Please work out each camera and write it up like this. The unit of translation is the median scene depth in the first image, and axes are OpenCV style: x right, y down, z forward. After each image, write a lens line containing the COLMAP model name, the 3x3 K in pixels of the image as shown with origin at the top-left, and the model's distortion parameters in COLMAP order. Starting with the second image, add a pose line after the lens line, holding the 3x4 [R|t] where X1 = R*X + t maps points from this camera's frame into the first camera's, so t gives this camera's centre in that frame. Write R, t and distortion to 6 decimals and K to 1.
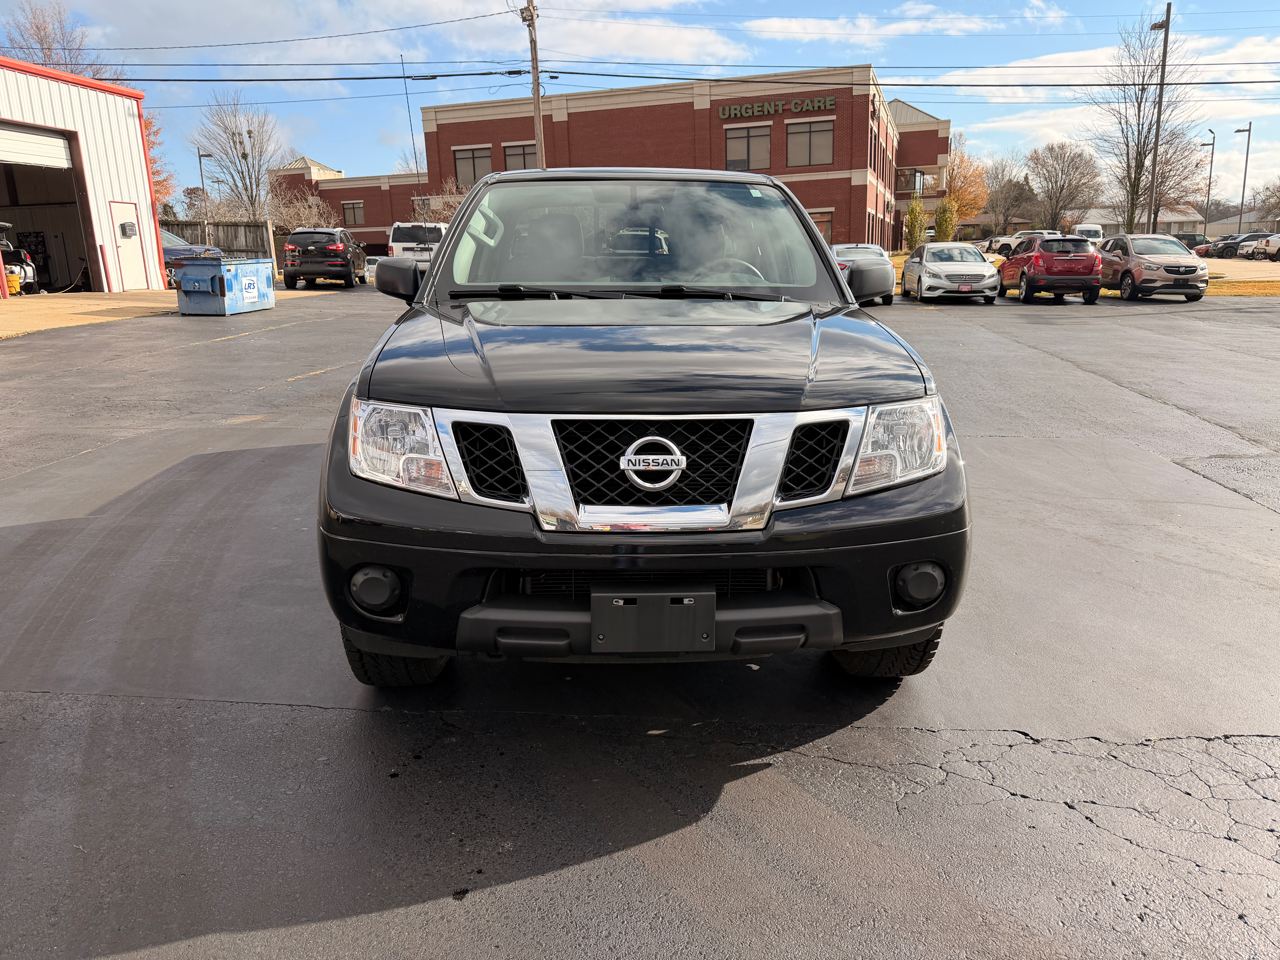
lens RADIAL K [[919.8, 0, 654.5], [0, 919.8, 482.2], [0, 0, 1]] dist [-0.027676, 0.004549]
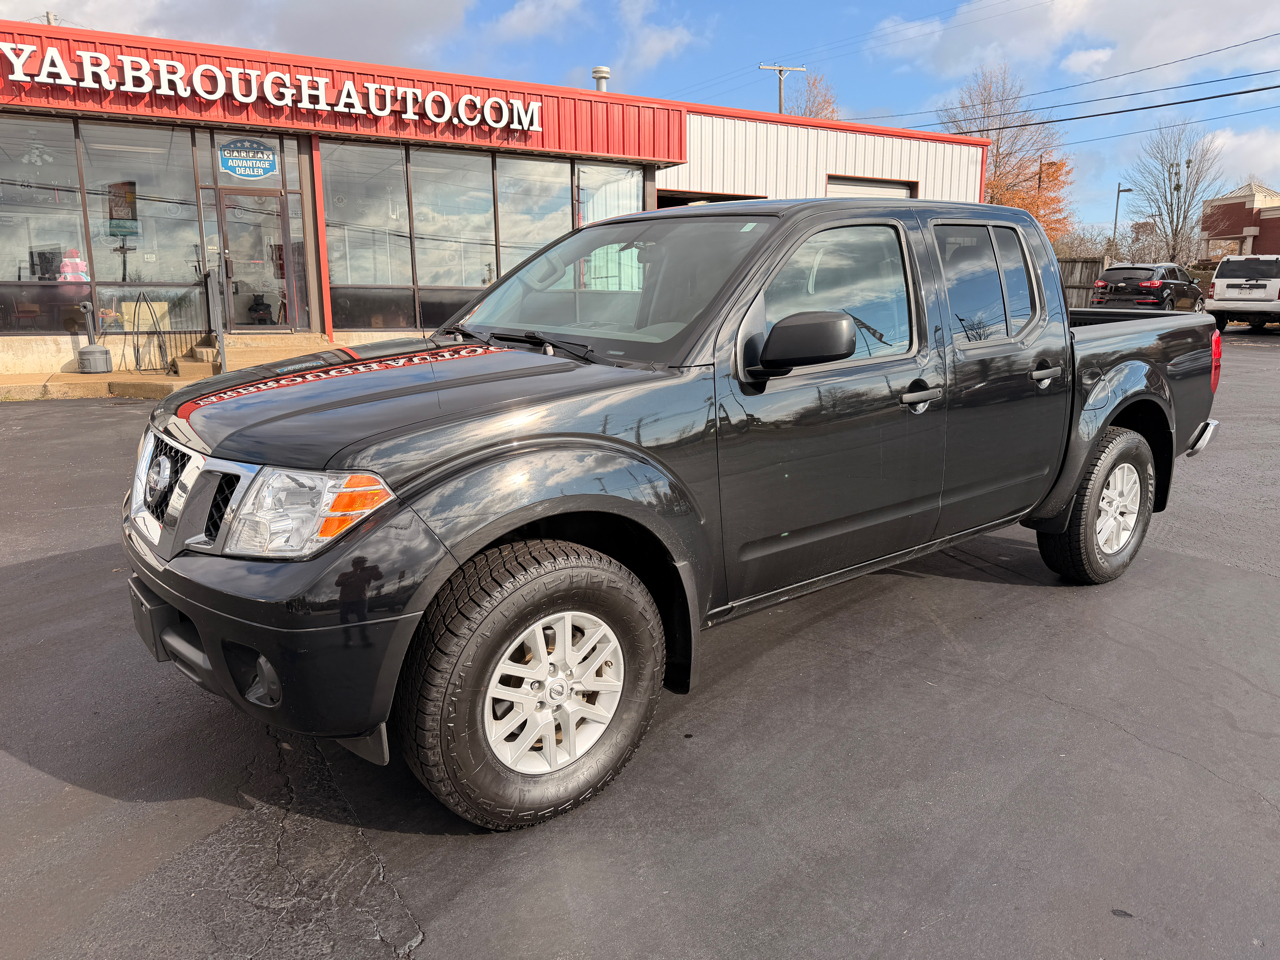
lens RADIAL K [[914.5, 0, 651.1], [0, 914.5, 476.7], [0, 0, 1]] dist [0.011538, -0.004981]
pose [[0.592517, 0.164706, -0.788540, 0.111534], [-0.198792, 0.978497, 0.055008, -0.018623], [0.780644, 0.124162, 0.612518, 0.069366]]
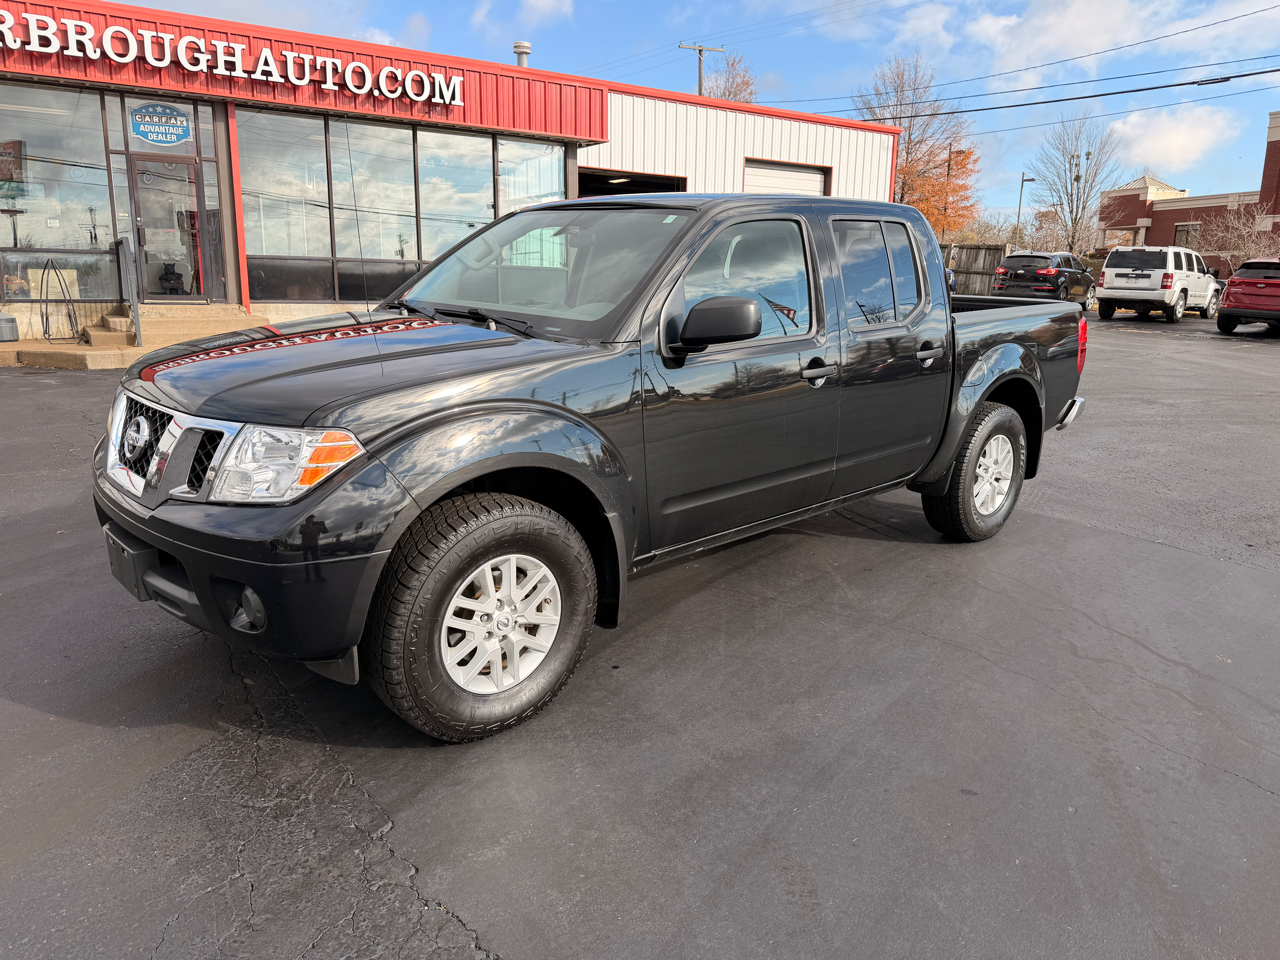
lens RADIAL K [[913.6, 0, 643.6], [0, 913.6, 478.0], [0, 0, 1]] dist [0.010850, -0.007548]
pose [[0.653629, 0.186617, -0.733446, 0.122626], [-0.207296, 0.976206, 0.063647, -0.017023], [0.727872, 0.110439, 0.676762, 0.058869]]
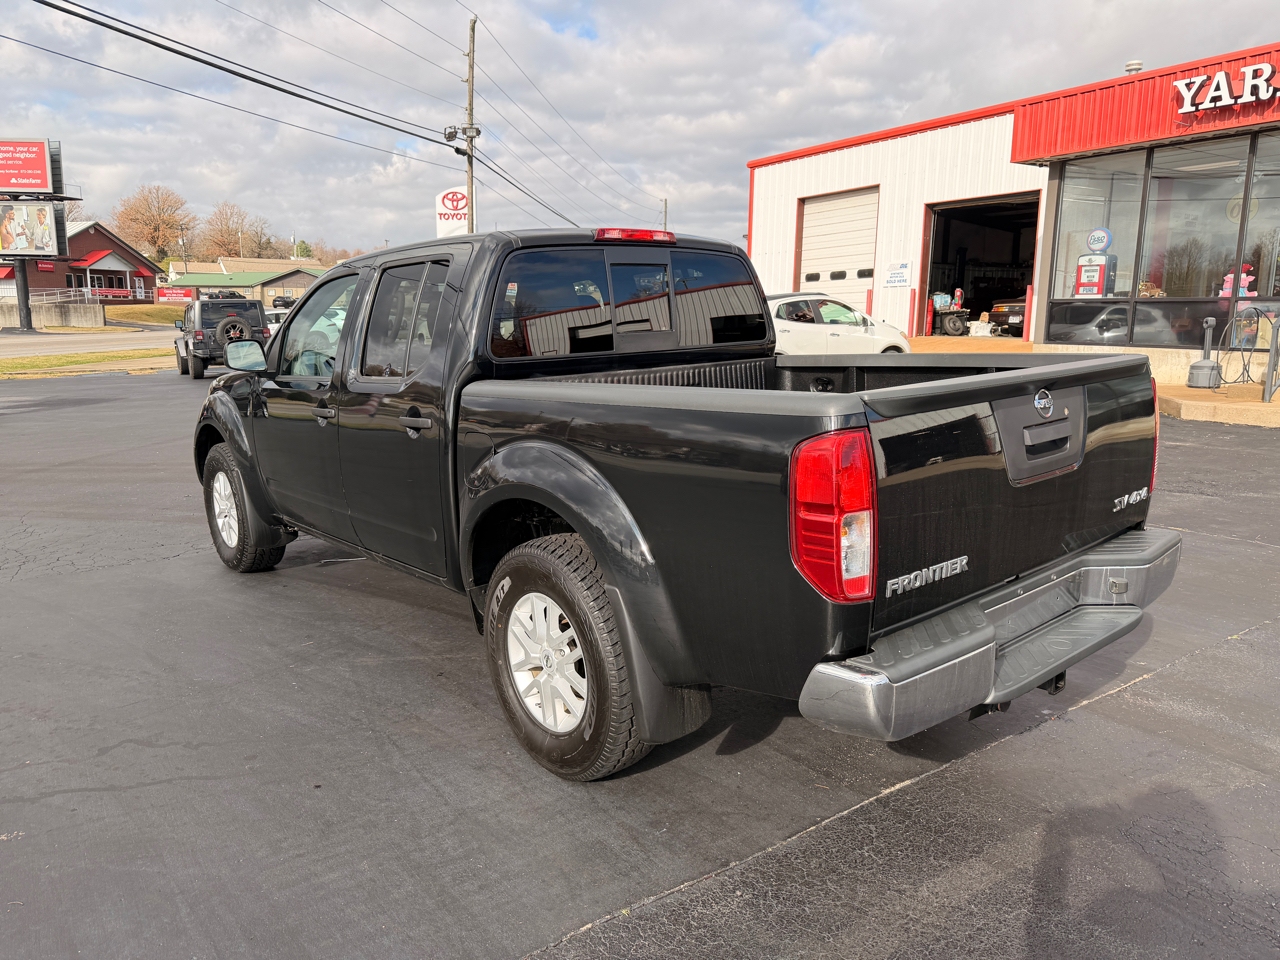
lens RADIAL K [[888.4, 0, 634.5], [0, 888.4, 501.5], [0, 0, 1]] dist [0.051704, -0.063419]
pose [[-0.786395, 0.144085, -0.600685, 0.082643], [-0.132639, 0.910349, 0.392009, -0.084986], [0.603316, 0.387948, -0.696783, 0.324890]]
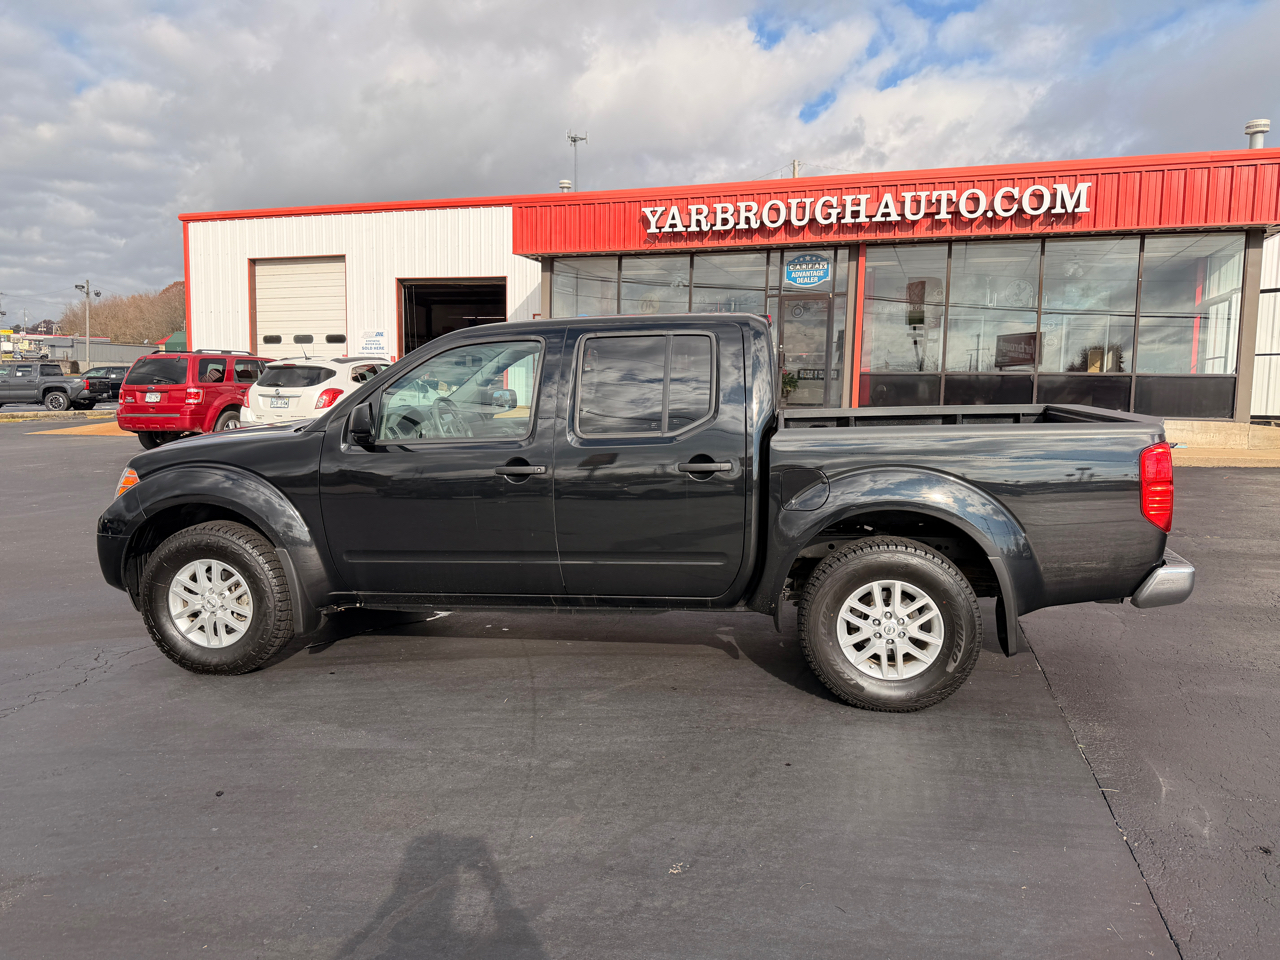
lens RADIAL K [[888.4, 0, 634.5], [0, 888.4, 501.5], [0, 0, 1]] dist [0.051704, -0.063419]
pose [[-0.200603, 0.144206, -0.969001, 0.182596], [-0.239996, 0.951734, 0.191320, -0.061095], [0.949821, 0.270936, -0.156312, 0.223813]]
